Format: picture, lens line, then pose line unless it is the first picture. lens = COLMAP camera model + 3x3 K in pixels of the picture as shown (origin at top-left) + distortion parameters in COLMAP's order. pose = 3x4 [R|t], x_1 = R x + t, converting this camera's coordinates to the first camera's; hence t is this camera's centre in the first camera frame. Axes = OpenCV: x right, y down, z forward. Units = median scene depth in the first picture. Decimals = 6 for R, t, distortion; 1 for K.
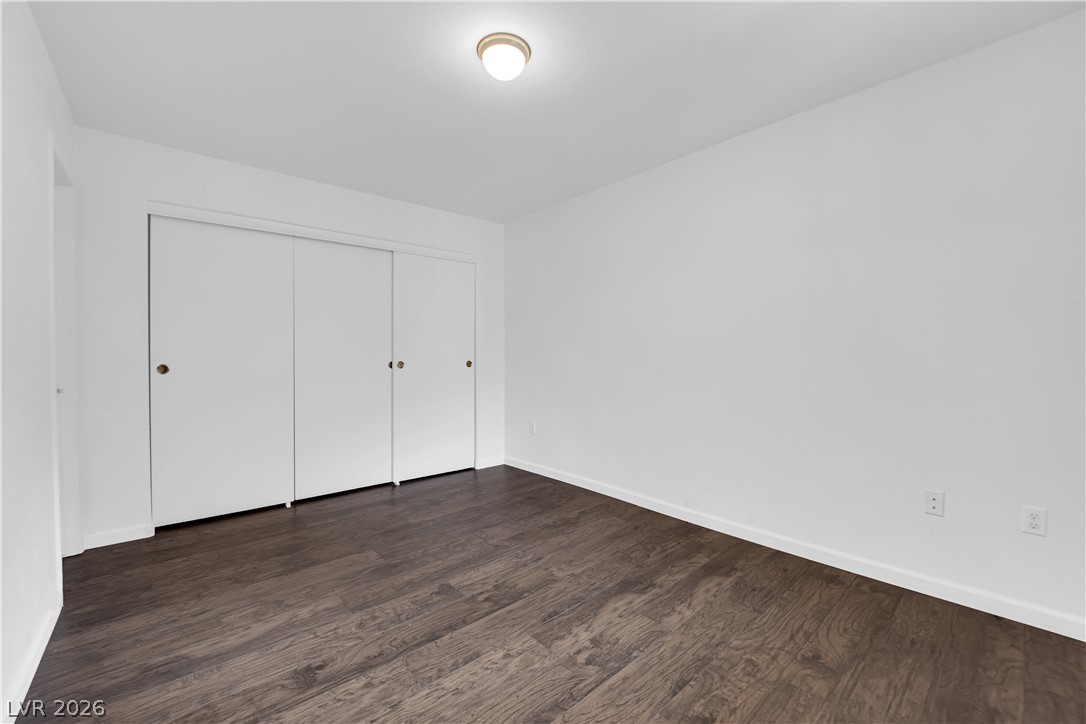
lens RADIAL K [[436.6, 0, 544.9], [0, 436.6, 364.7], [0, 0, 1]] dist [-0.013654, -0.001576]
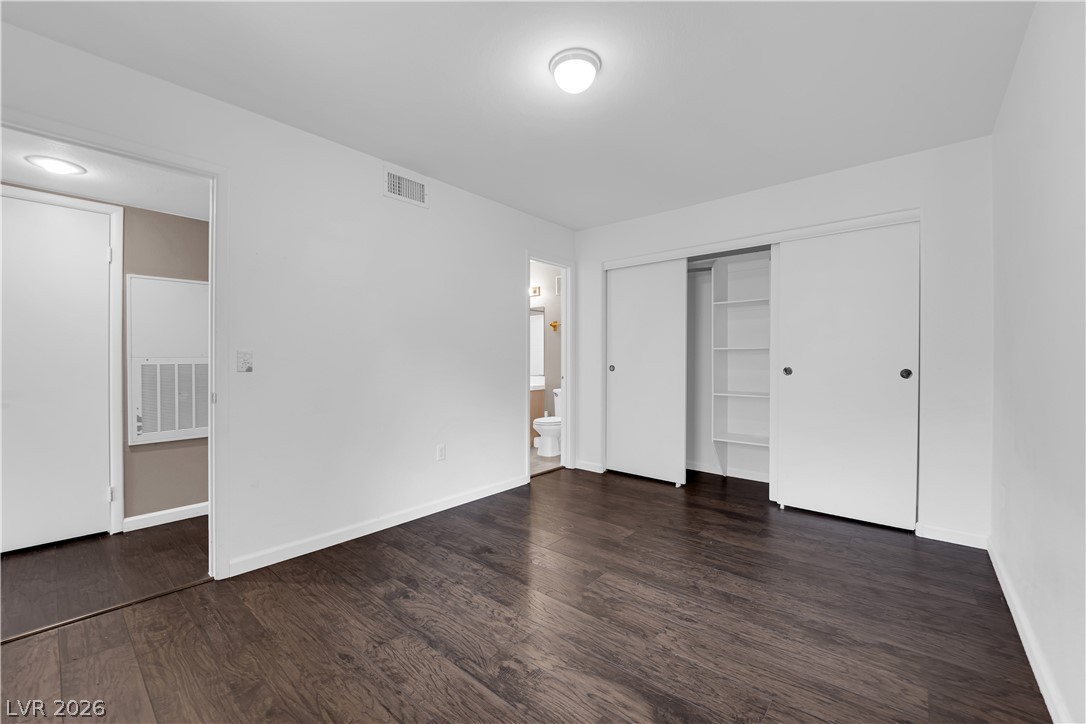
lens RADIAL K [[436.6, 0, 539.6], [0, 436.6, 360.2], [0, 0, 1]] dist [-0.013654, -0.001576]
pose [[0.129120, 0.006887, -0.991605, 0.810509], [-0.025609, 0.999666, 0.003609, -0.021692], [0.991298, 0.024928, 0.129253, 0.691951]]
